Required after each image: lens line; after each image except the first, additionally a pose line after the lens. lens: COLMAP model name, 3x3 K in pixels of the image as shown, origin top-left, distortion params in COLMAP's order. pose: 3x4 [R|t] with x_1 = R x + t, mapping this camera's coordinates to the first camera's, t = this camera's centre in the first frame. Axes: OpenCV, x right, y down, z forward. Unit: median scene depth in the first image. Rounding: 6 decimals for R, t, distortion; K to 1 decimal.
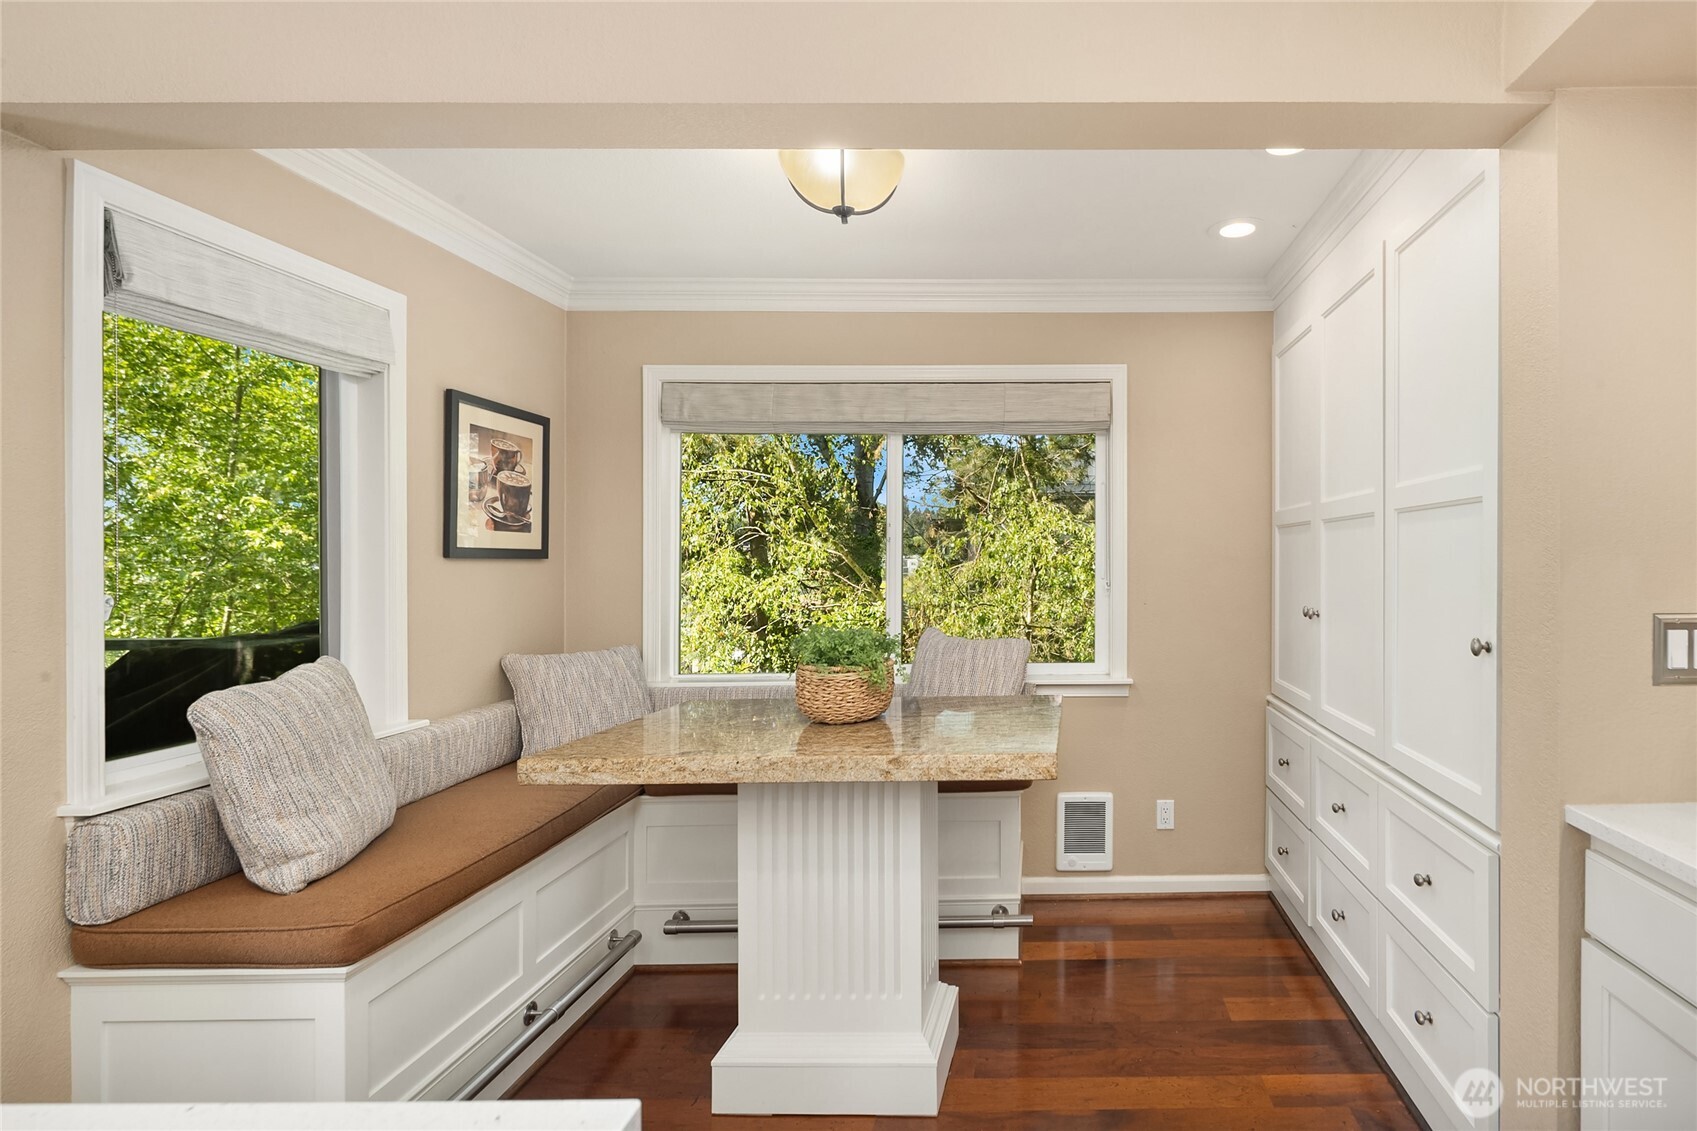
lens RADIAL K [[842.0, 0, 853.4], [0, 842.0, 563.4], [0, 0, 1]] dist [0.001059, -0.001622]
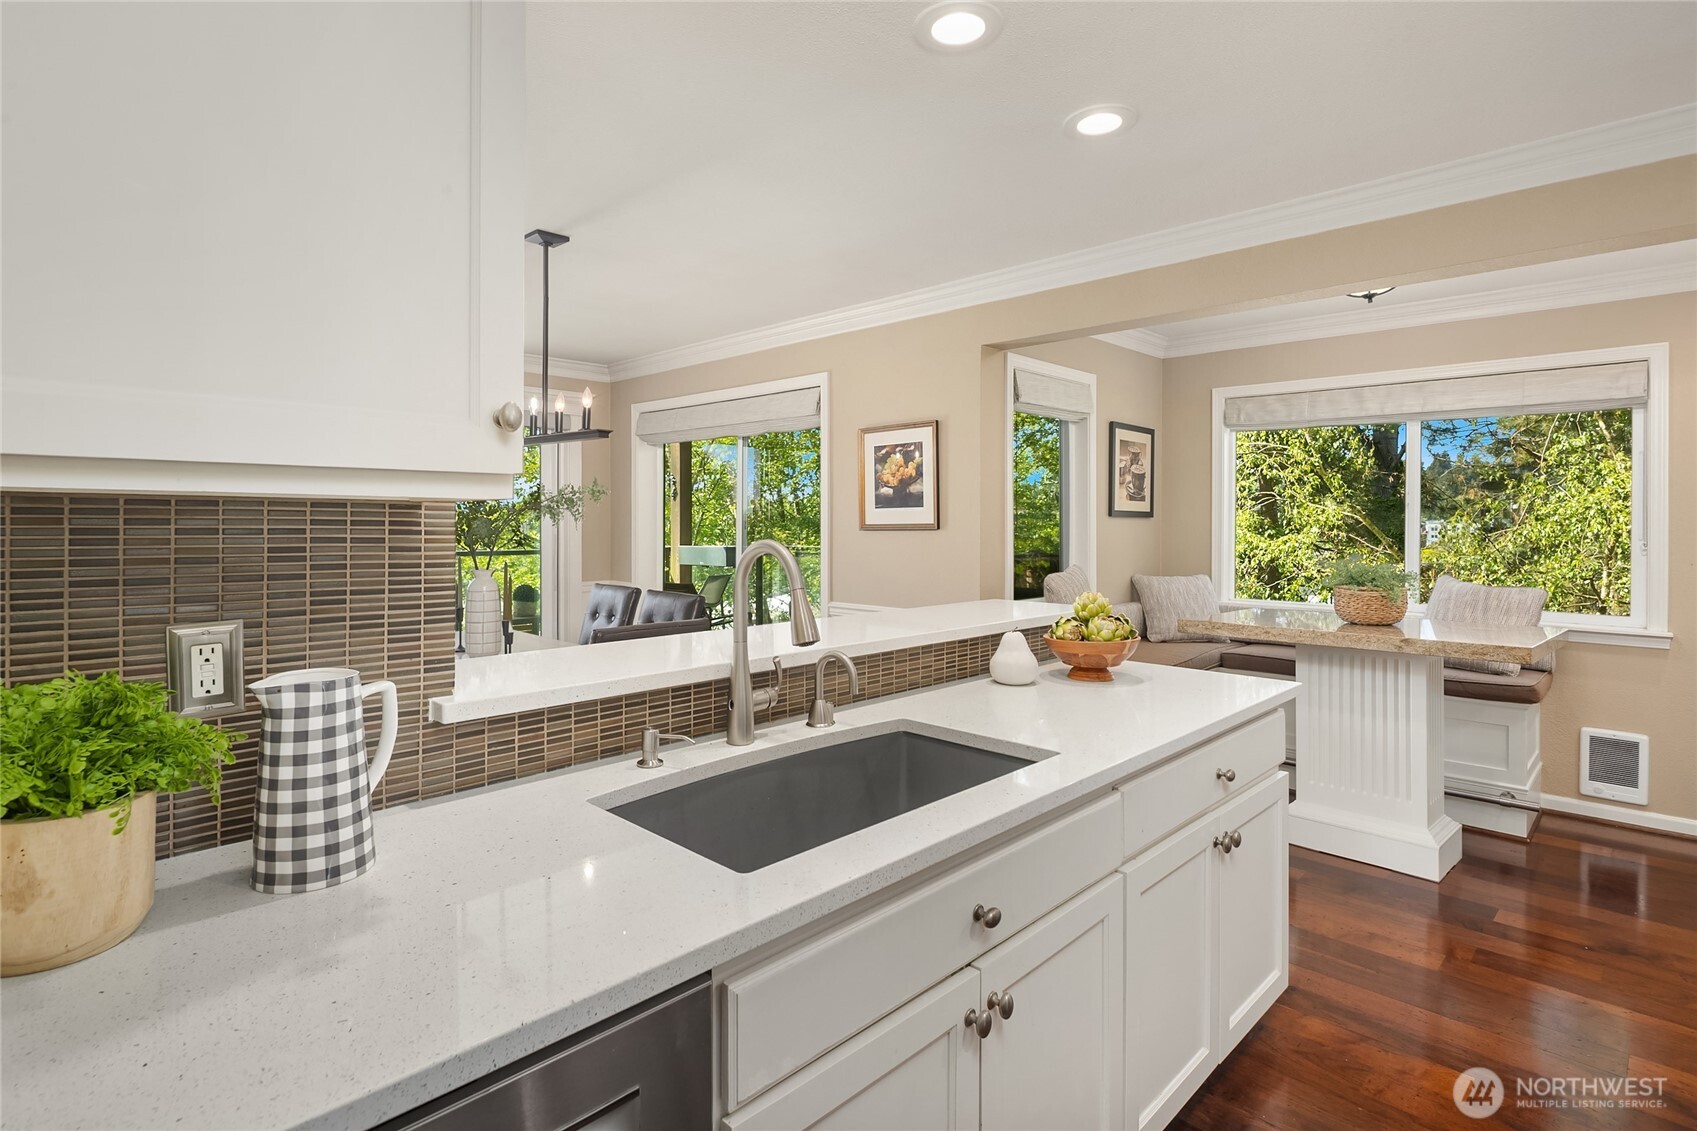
lens RADIAL K [[842.0, 0, 870.2], [0, 842.0, 516.0], [0, 0, 1]] dist [0.001059, -0.001622]
pose [[0.860695, 0.004912, -0.509096, -0.007556], [-0.010532, 0.999911, -0.008157, 0.007442], [0.509011, 0.012383, 0.860671, -0.474947]]
